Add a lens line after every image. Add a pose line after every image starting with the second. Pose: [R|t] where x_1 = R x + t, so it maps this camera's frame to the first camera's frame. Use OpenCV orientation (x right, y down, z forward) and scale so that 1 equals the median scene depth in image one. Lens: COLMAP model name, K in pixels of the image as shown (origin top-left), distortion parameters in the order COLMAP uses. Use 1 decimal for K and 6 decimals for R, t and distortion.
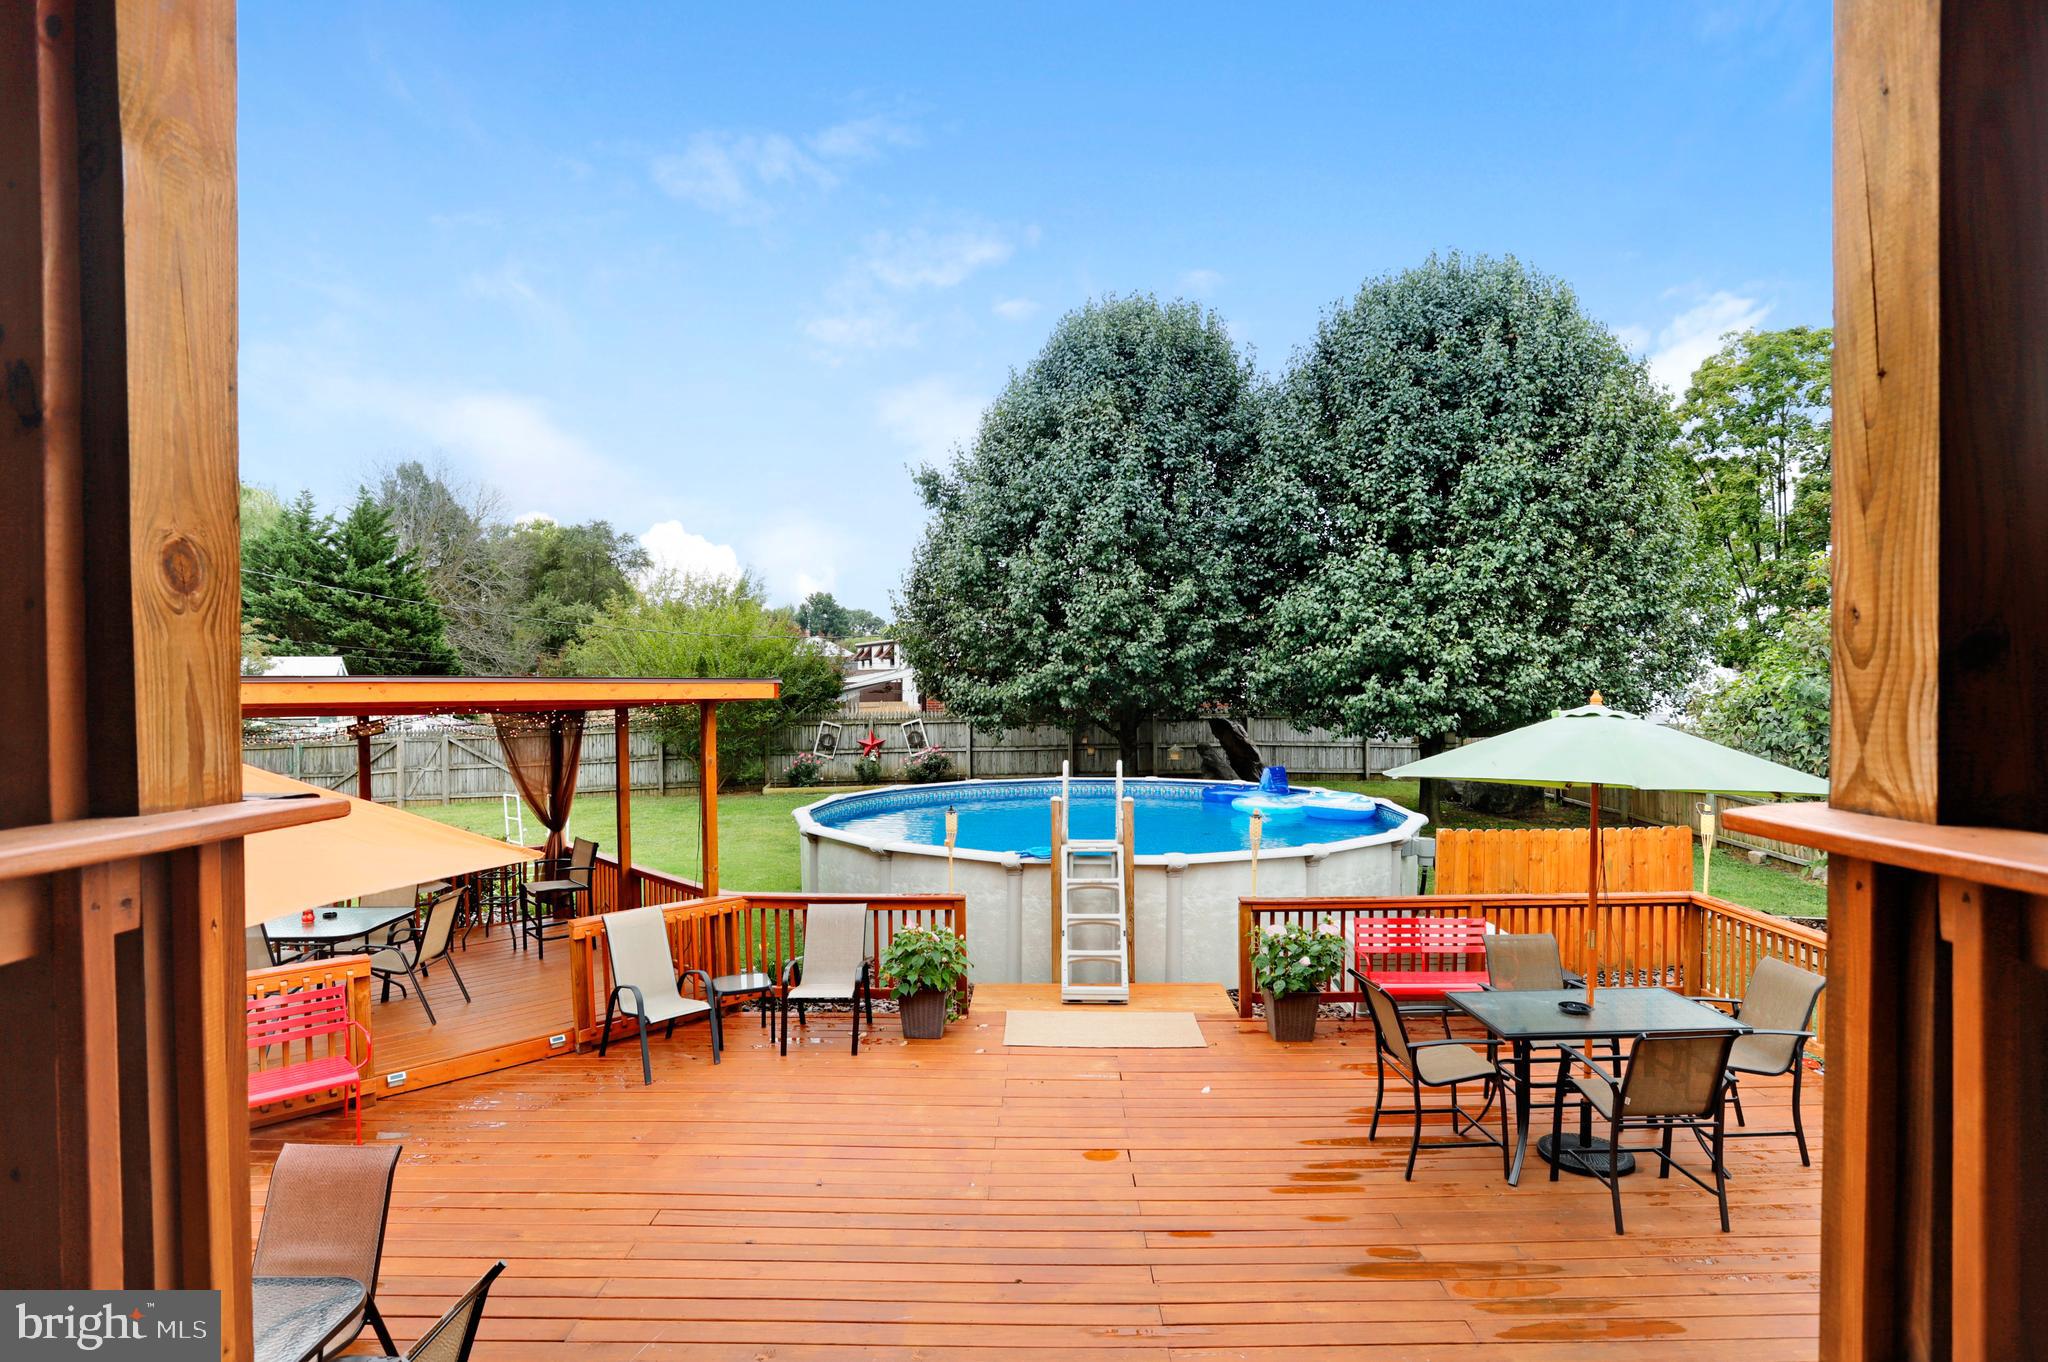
lens RADIAL K [[1033.8, 0, 1025.0], [0, 1033.8, 694.0], [0, 0, 1]] dist [-0.044990, 0.000370]
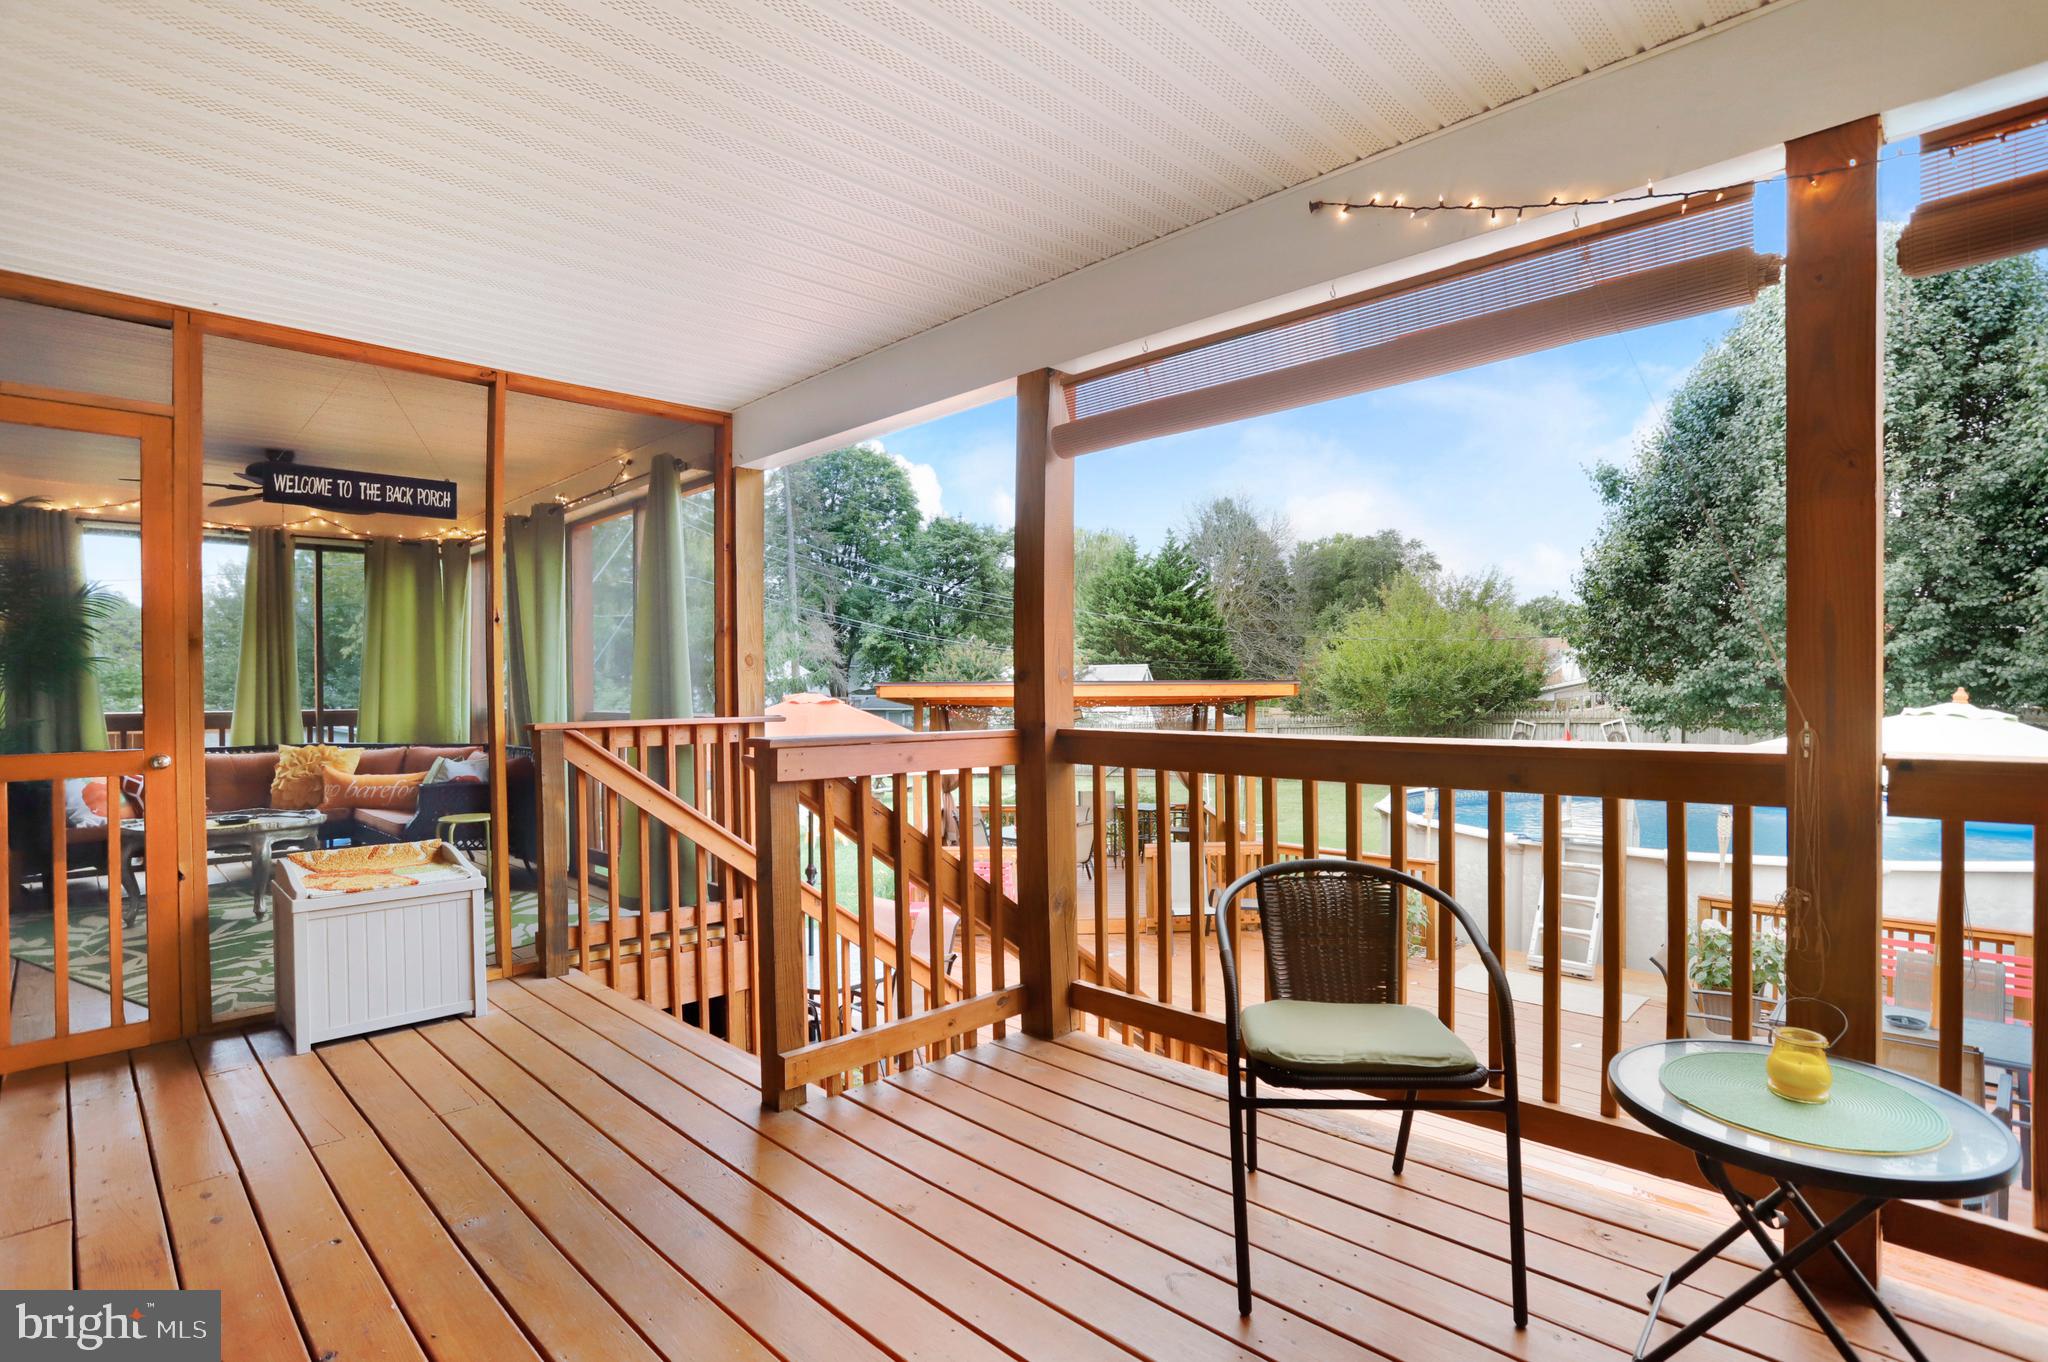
lens RADIAL K [[1033.8, 0, 1019.4], [0, 1033.8, 674.5], [0, 0, 1]] dist [-0.044990, 0.000370]
pose [[0.716125, -0.012076, -0.697867, 0.165079], [-0.001186, 0.999828, -0.018518, 0.000992], [0.697971, 0.014089, 0.715988, -0.073940]]
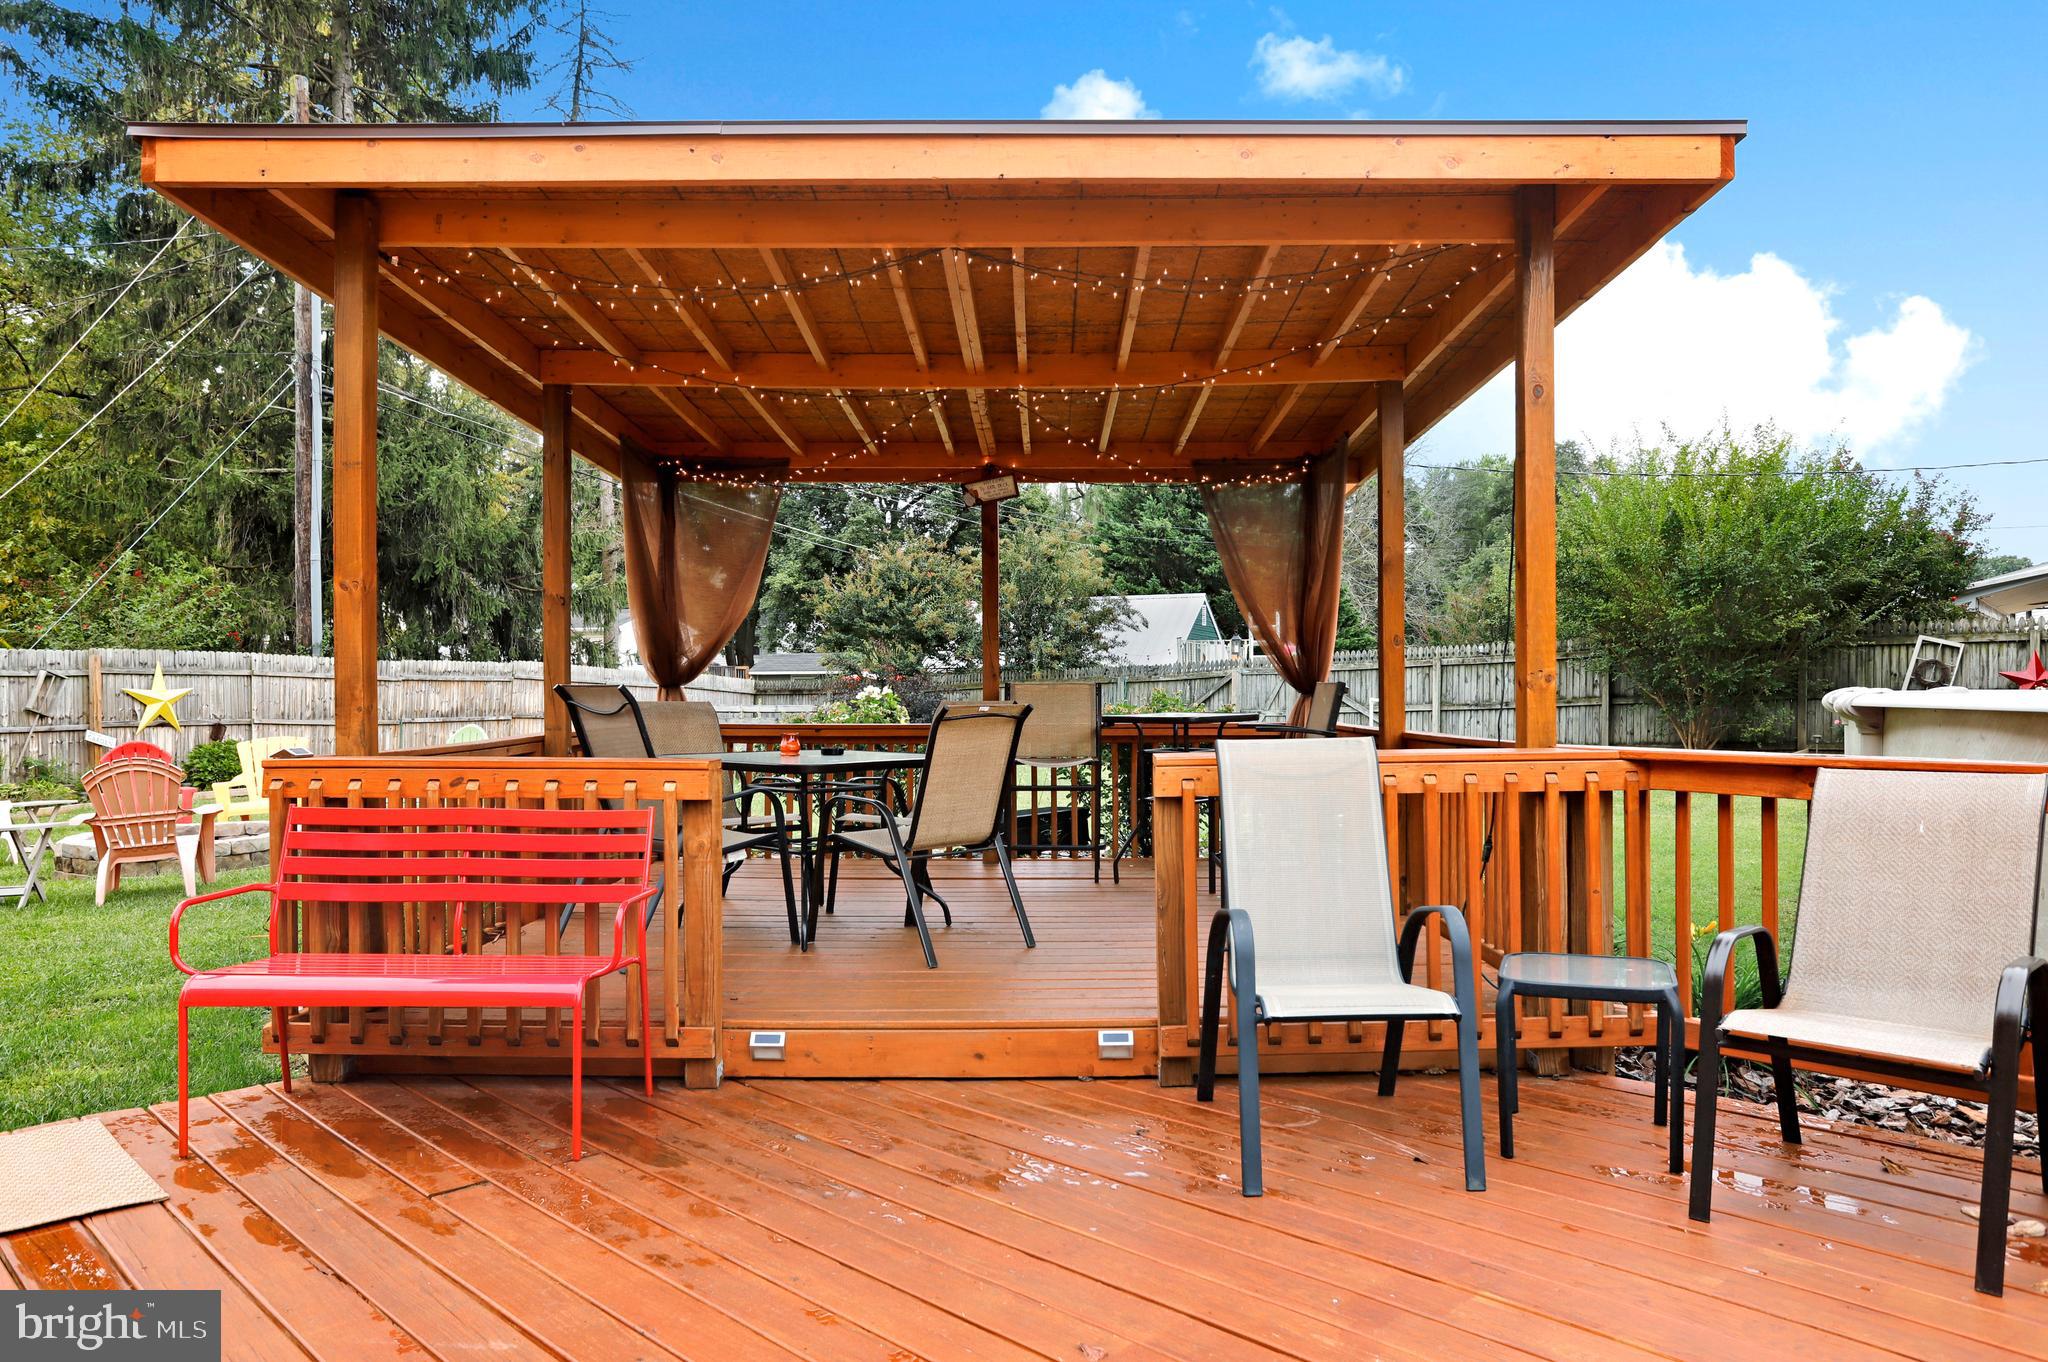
lens RADIAL K [[1369.4, 0, 1024.9], [0, 1369.4, 689.2], [0, 0, 1]] dist [-0.021893, 0.006025]
pose [[0.708832, 0.000459, -0.705378, -0.033158], [-0.013155, 0.999834, -0.012569, 0.069974], [0.705255, 0.018189, 0.708720, 0.197535]]
